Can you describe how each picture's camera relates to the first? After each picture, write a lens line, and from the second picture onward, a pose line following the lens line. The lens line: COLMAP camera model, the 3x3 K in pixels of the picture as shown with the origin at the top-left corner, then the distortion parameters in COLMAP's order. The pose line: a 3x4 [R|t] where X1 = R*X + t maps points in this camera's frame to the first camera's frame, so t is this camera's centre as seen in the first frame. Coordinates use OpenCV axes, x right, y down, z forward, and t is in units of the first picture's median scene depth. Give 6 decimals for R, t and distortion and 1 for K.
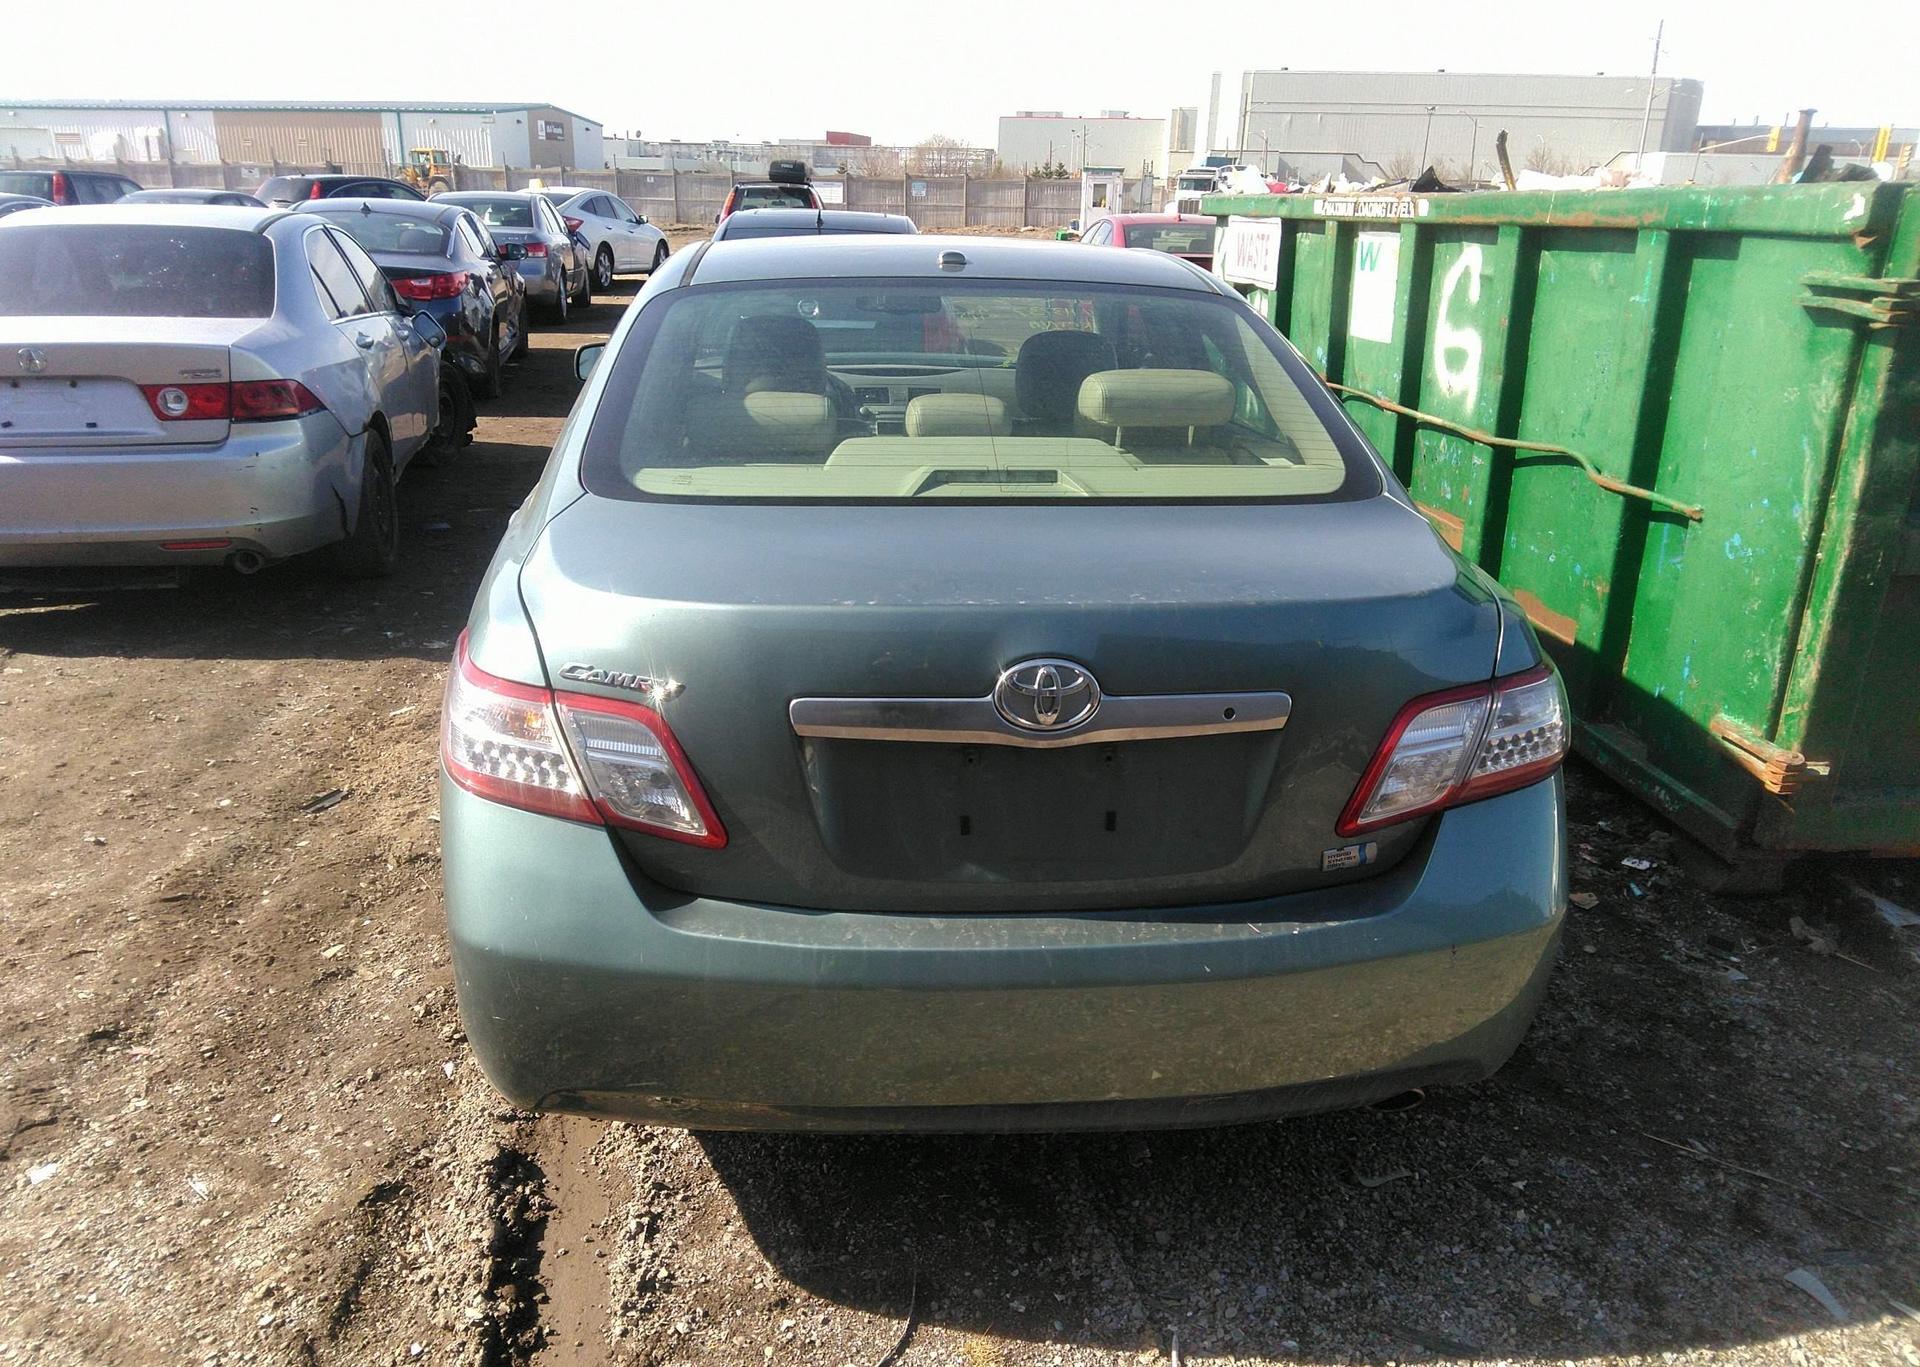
lens RADIAL K [[1433.3, 0, 913.9], [0, 1433.3, 706.9], [0, 0, 1]] dist [0.020149, -0.044242]
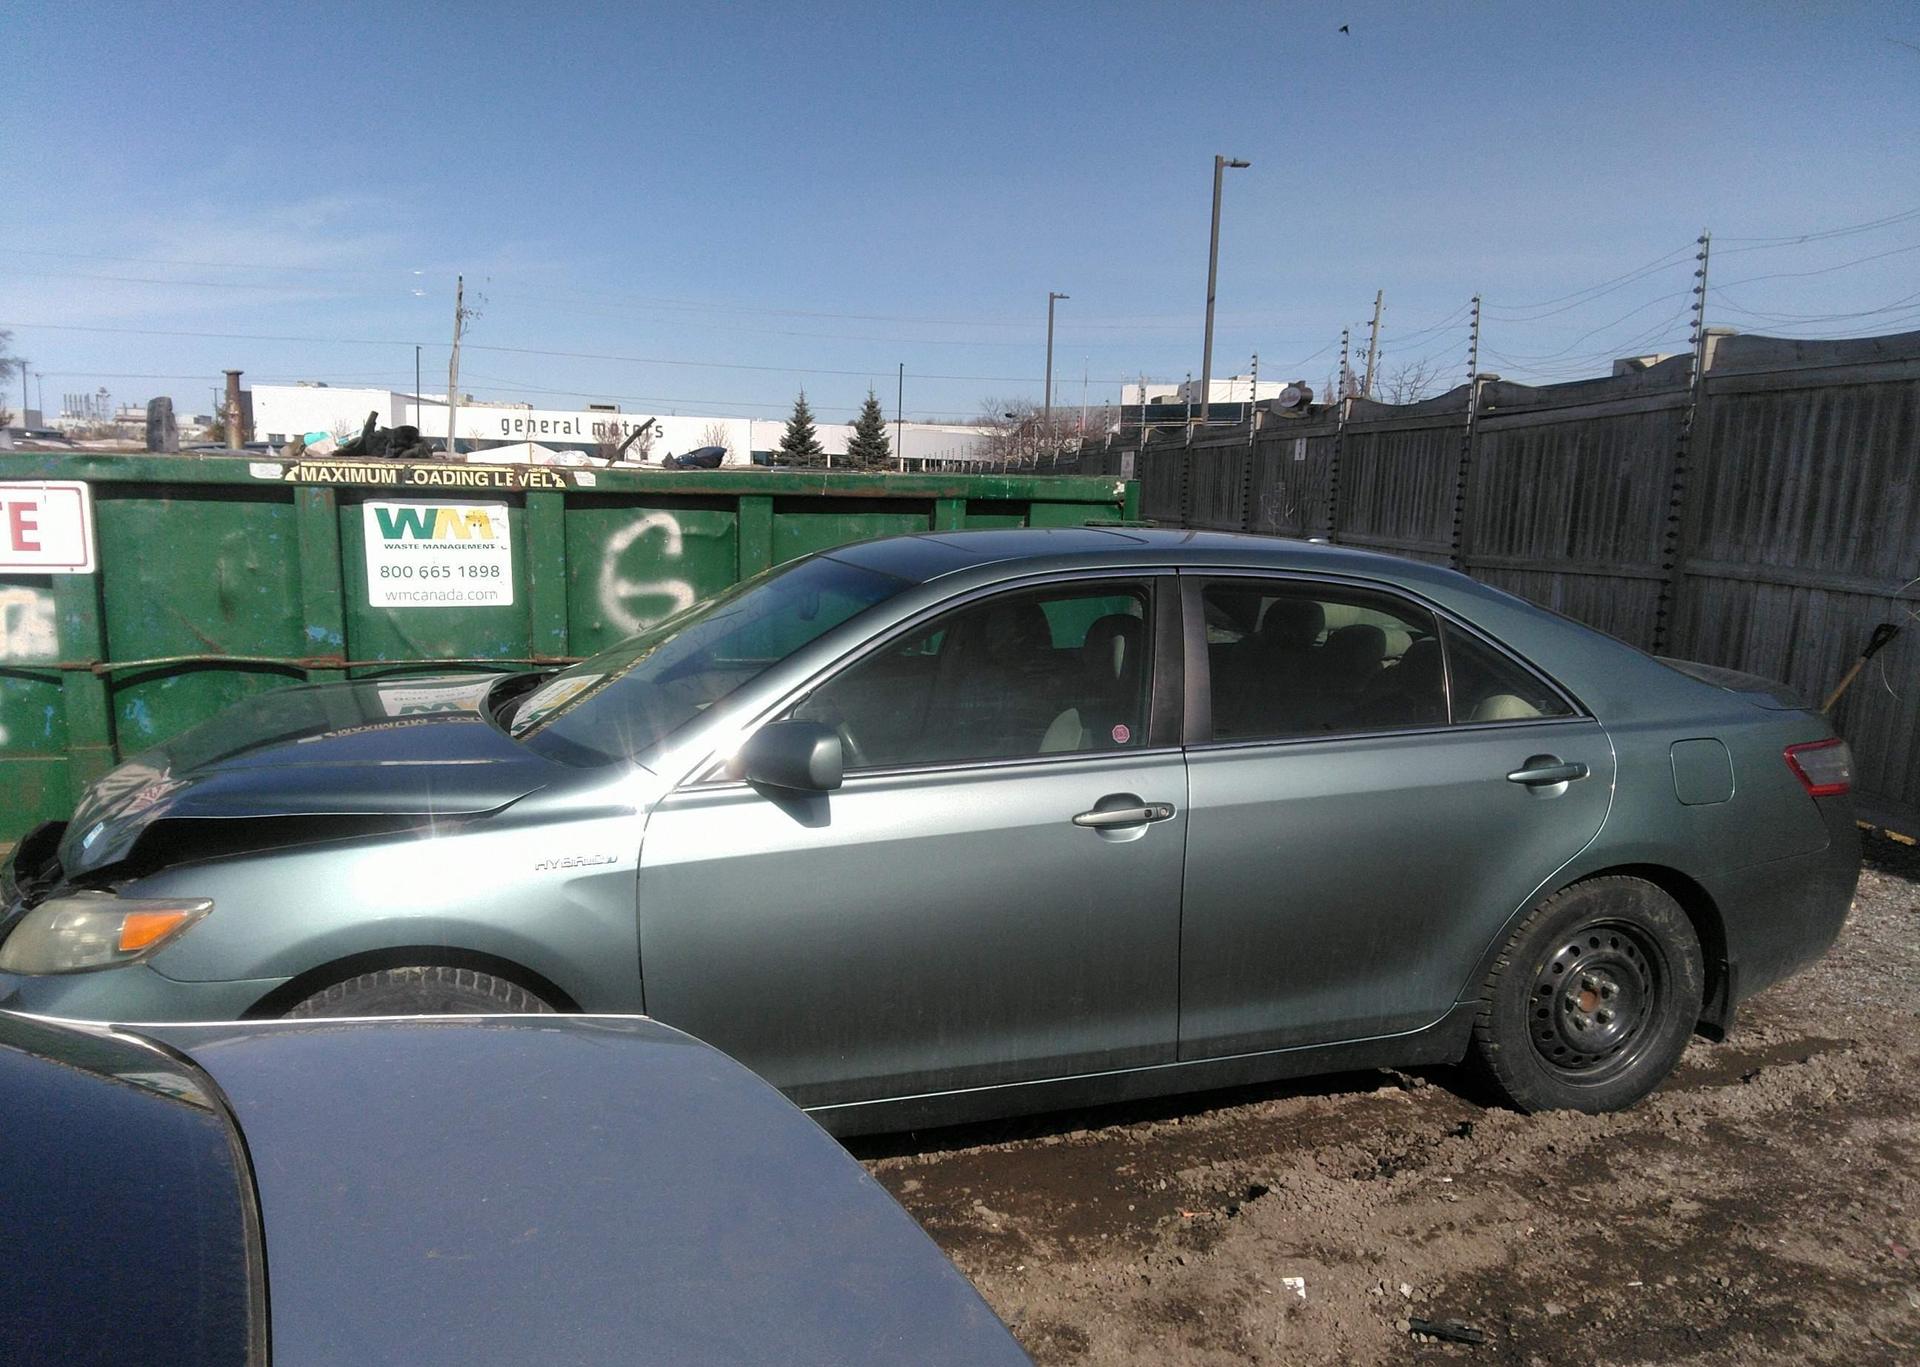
lens RADIAL K [[1417.2, 0, 930.9], [0, 1417.2, 705.3], [0, 0, 1]] dist [0.038428, -0.067991]
pose [[-0.228129, -0.178618, 0.957106, -1.156832], [0.293701, 0.924611, 0.242558, -0.560839], [-0.928276, 0.336437, -0.158471, 1.481316]]
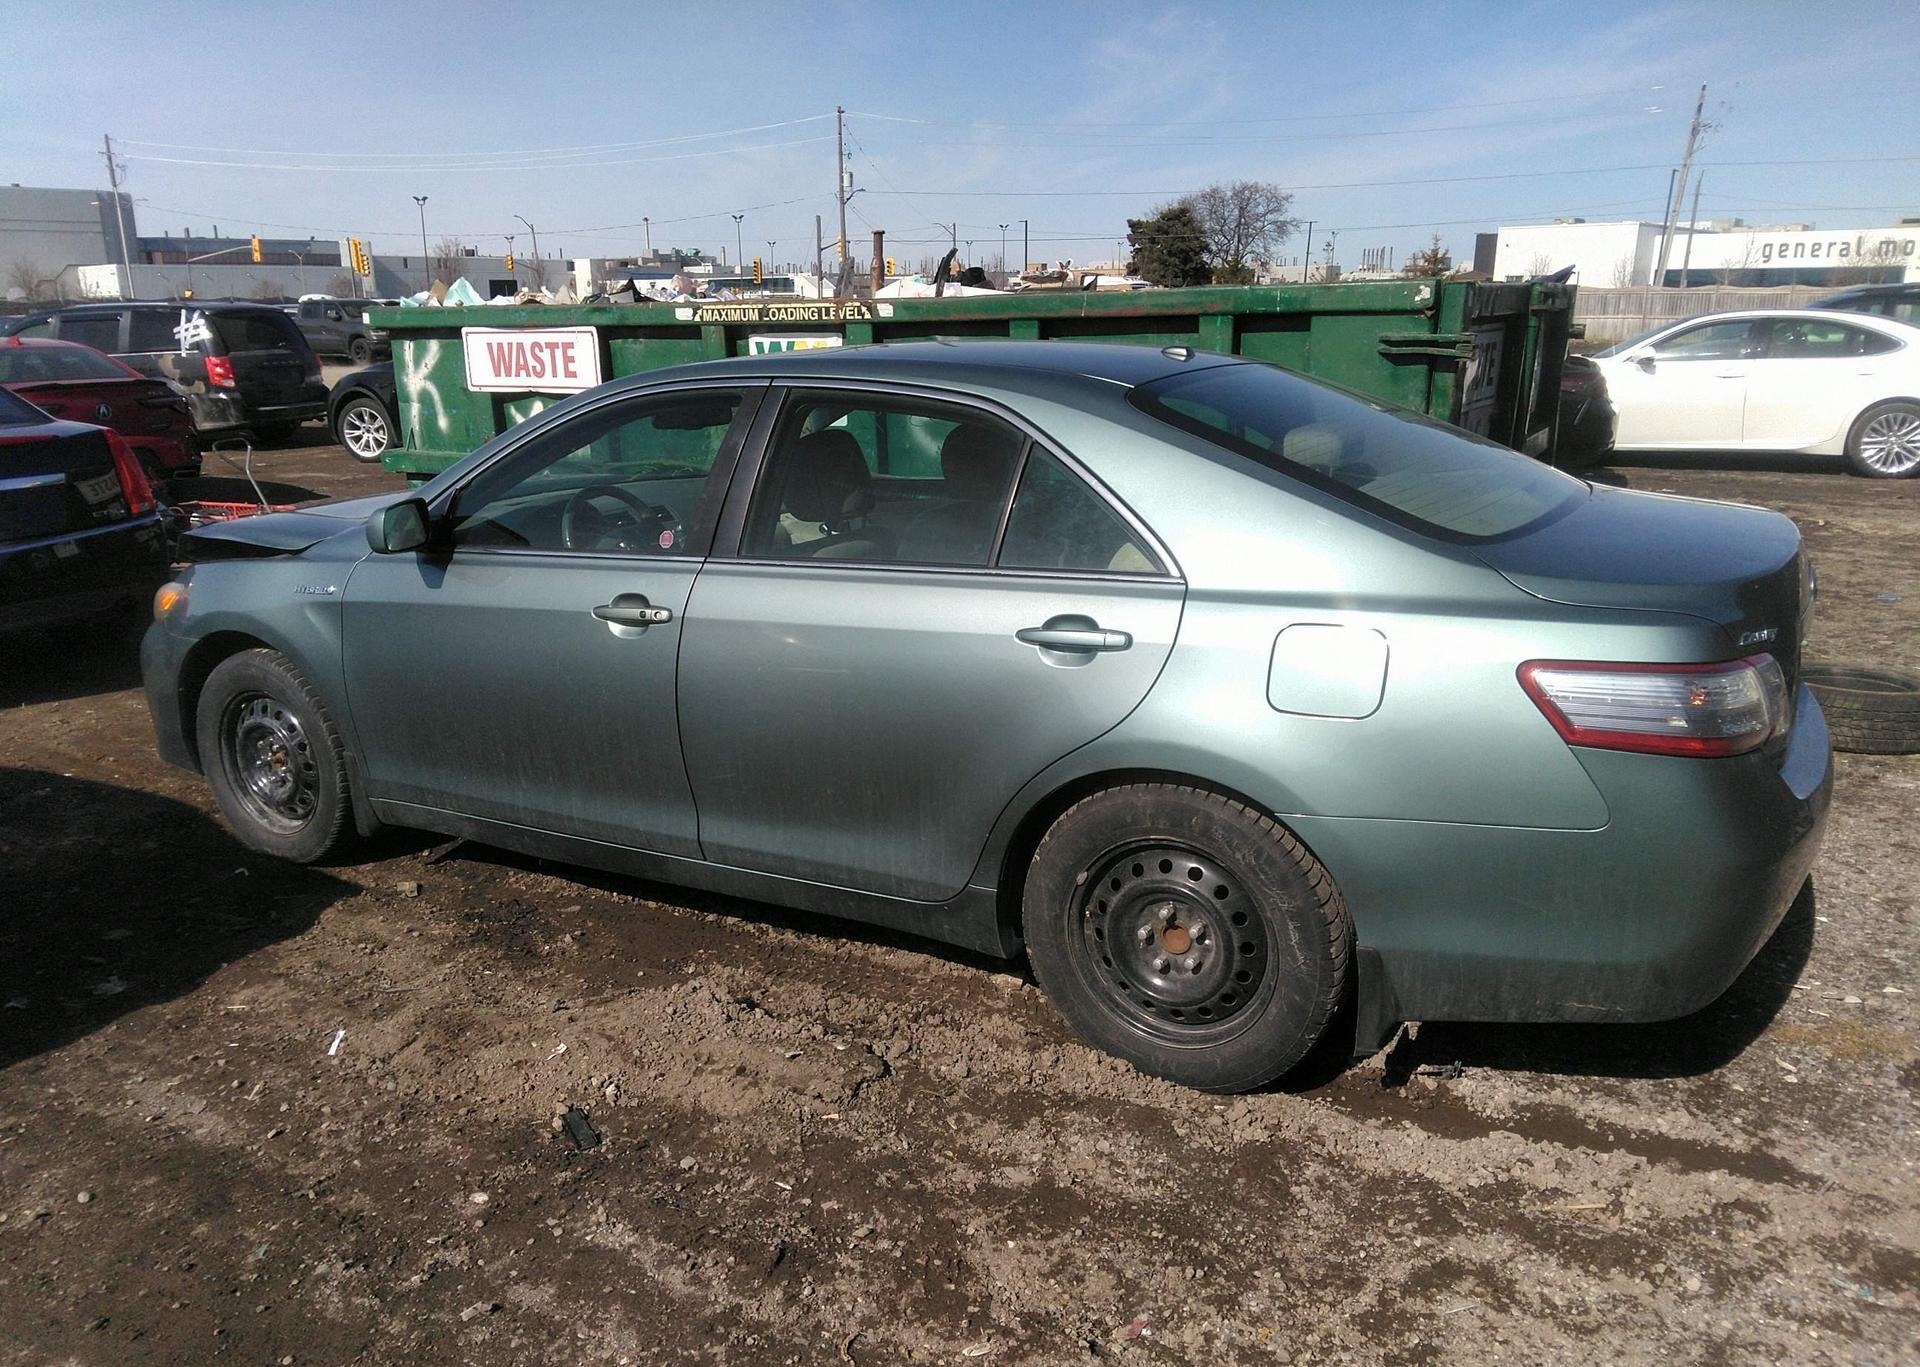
lens RADIAL K [[1418.8, 0, 949.2], [0, 1418.8, 718.4], [0, 0, 1]] dist [0.027928, -0.047980]
pose [[0.557064, -0.254159, 0.790622, -0.980364], [0.300823, 0.949119, 0.093154, -0.172997], [-0.774070, 0.185945, 0.605177, 0.443312]]
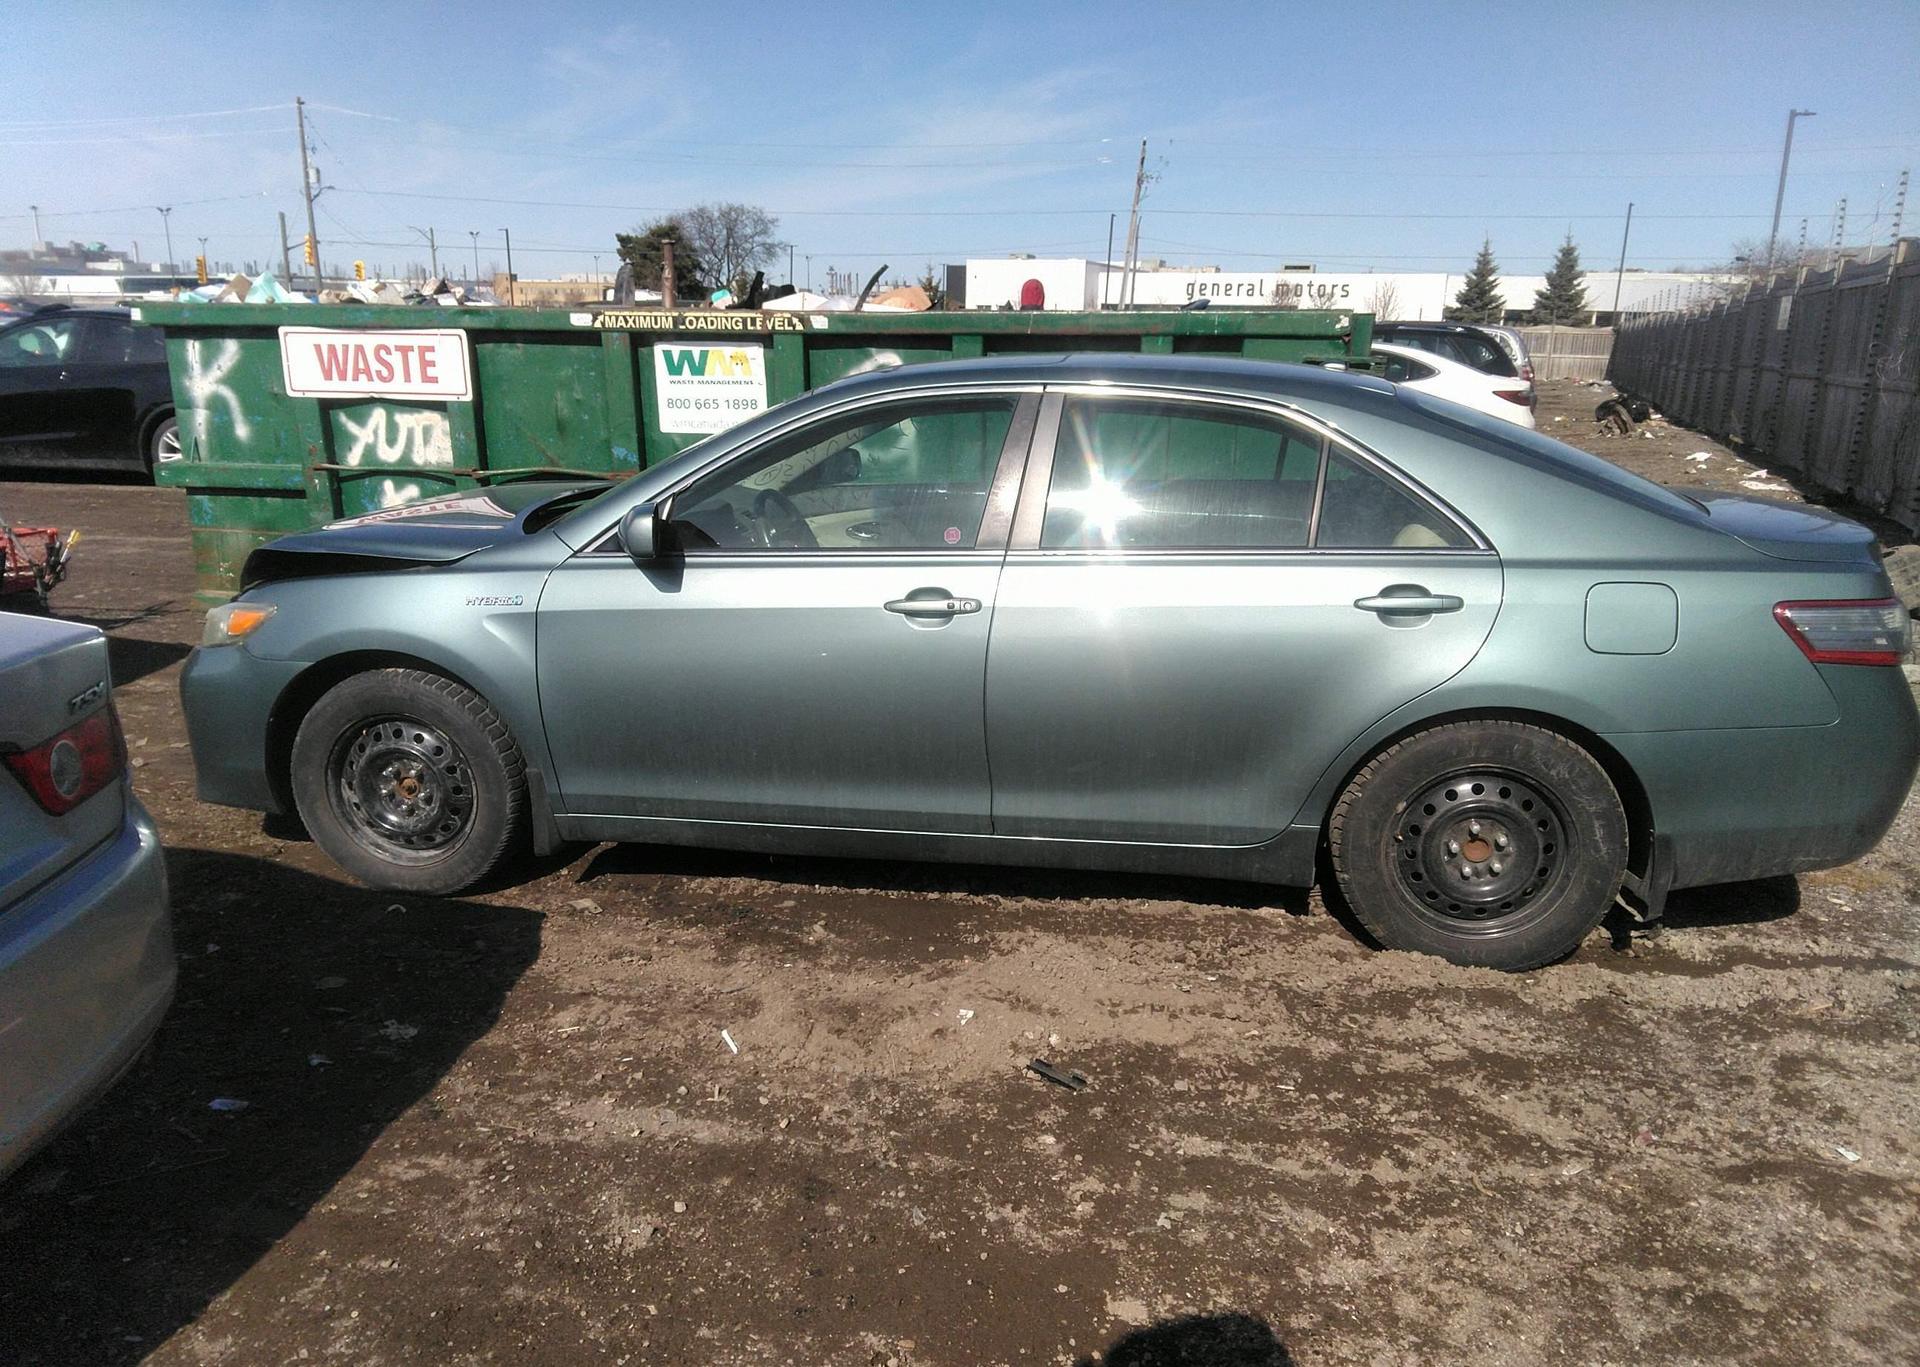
lens RADIAL K [[1417.2, 0, 937.4], [0, 1417.2, 719.4], [0, 0, 1]] dist [0.038428, -0.067991]
pose [[0.240368, -0.272485, 0.931652, -1.309546], [0.316603, 0.929311, 0.190116, -0.342717], [-0.917598, 0.249266, 0.309646, 0.913076]]
